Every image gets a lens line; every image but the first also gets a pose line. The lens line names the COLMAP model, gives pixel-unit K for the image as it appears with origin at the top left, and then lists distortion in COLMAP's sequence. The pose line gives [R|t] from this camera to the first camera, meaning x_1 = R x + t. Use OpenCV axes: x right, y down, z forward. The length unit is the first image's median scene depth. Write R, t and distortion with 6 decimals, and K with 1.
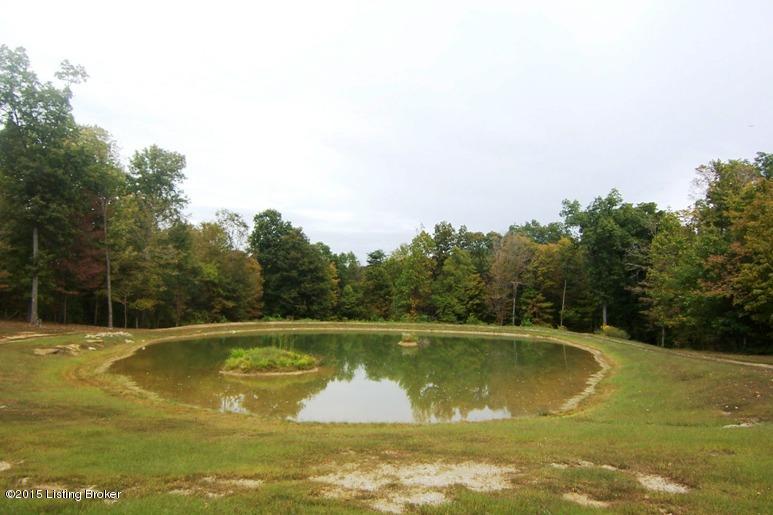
lens RADIAL K [[544.5, 0, 386.6], [0, 544.5, 256.1], [0, 0, 1]] dist [0.001875, -0.032960]
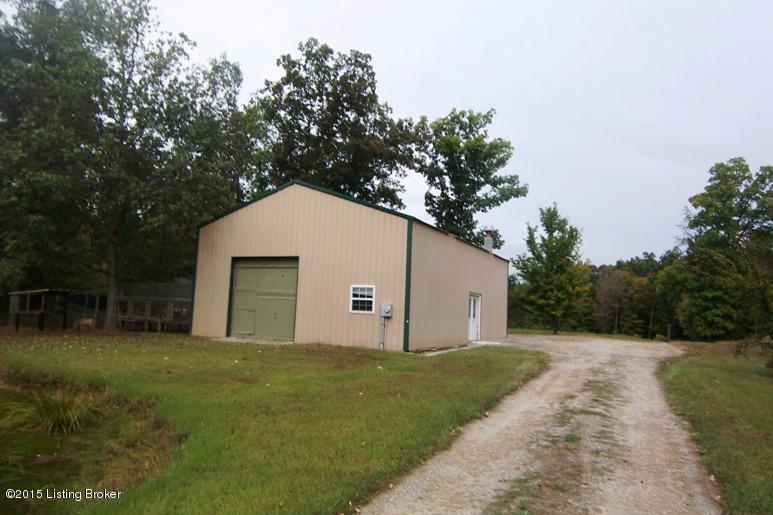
lens RADIAL K [[544.5, 0, 386.1], [0, 544.5, 259.3], [0, 0, 1]] dist [0.001875, -0.032960]
pose [[0.972399, 0.002808, -0.233308, -0.014256], [-0.005835, 0.999907, -0.012287, -0.049036], [0.233252, 0.013309, 0.972325, -0.510090]]
